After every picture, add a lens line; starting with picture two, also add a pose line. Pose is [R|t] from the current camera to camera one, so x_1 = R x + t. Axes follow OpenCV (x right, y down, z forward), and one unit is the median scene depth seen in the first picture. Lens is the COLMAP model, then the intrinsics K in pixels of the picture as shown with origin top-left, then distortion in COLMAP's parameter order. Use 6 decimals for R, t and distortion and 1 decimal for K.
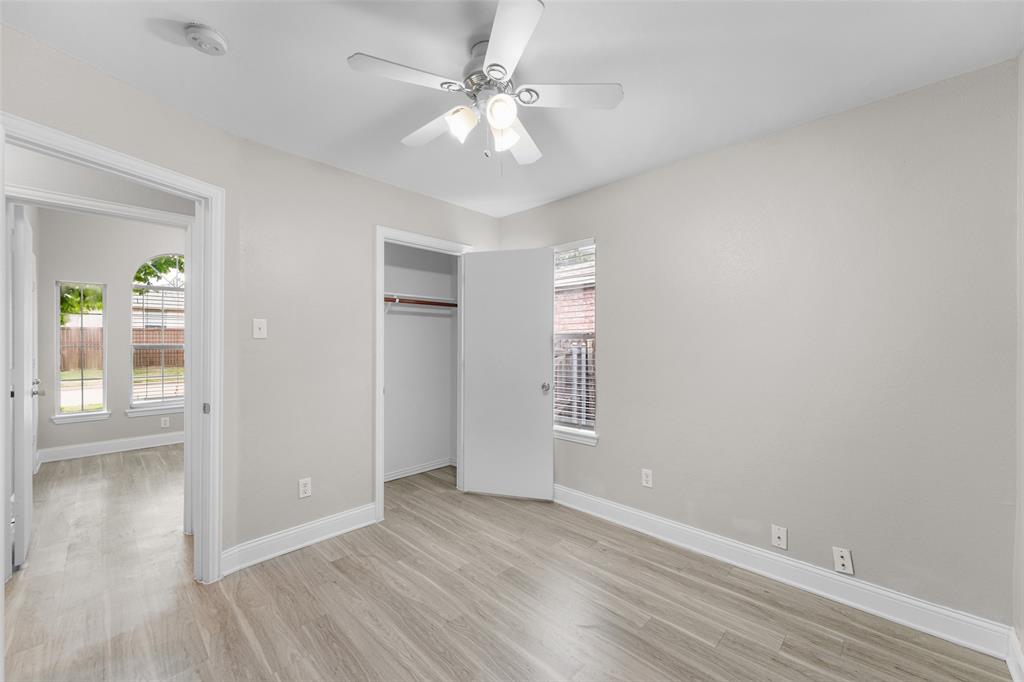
lens RADIAL K [[406.1, 0, 503.8], [0, 406.1, 340.4], [0, 0, 1]] dist [0.002007, -0.001056]
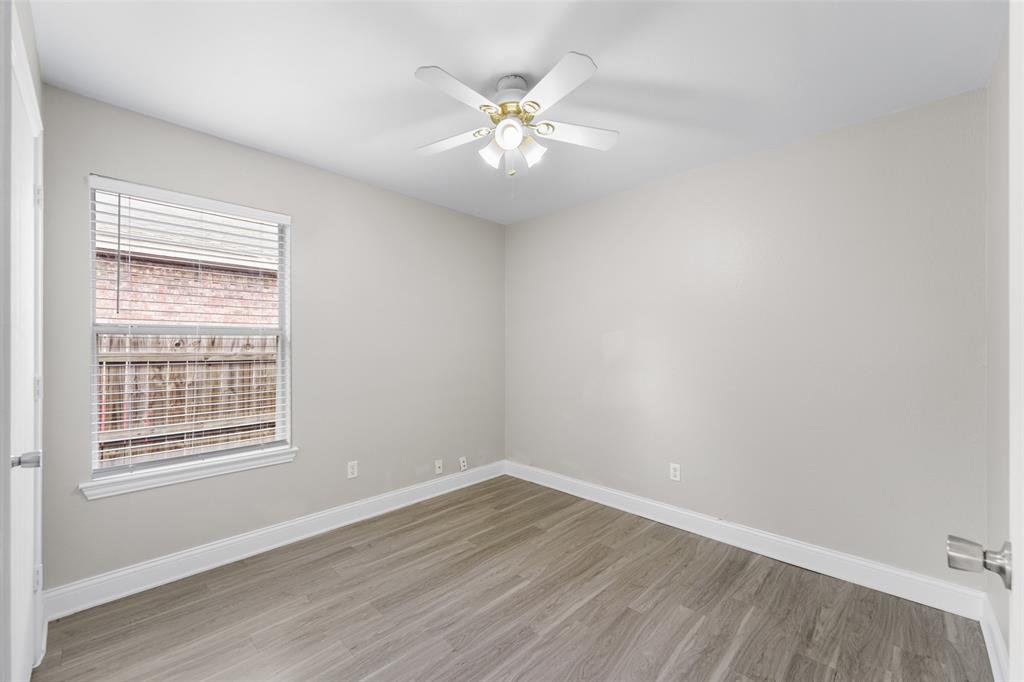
lens RADIAL K [[406.1, 0, 509.5], [0, 406.1, 345.2], [0, 0, 1]] dist [0.002007, -0.001056]
pose [[-0.016058, 0.000596, 0.999871, -0.934709], [-0.005184, 0.999986, -0.000679, 0.021789], [-0.999858, -0.005194, -0.016055, 0.815762]]
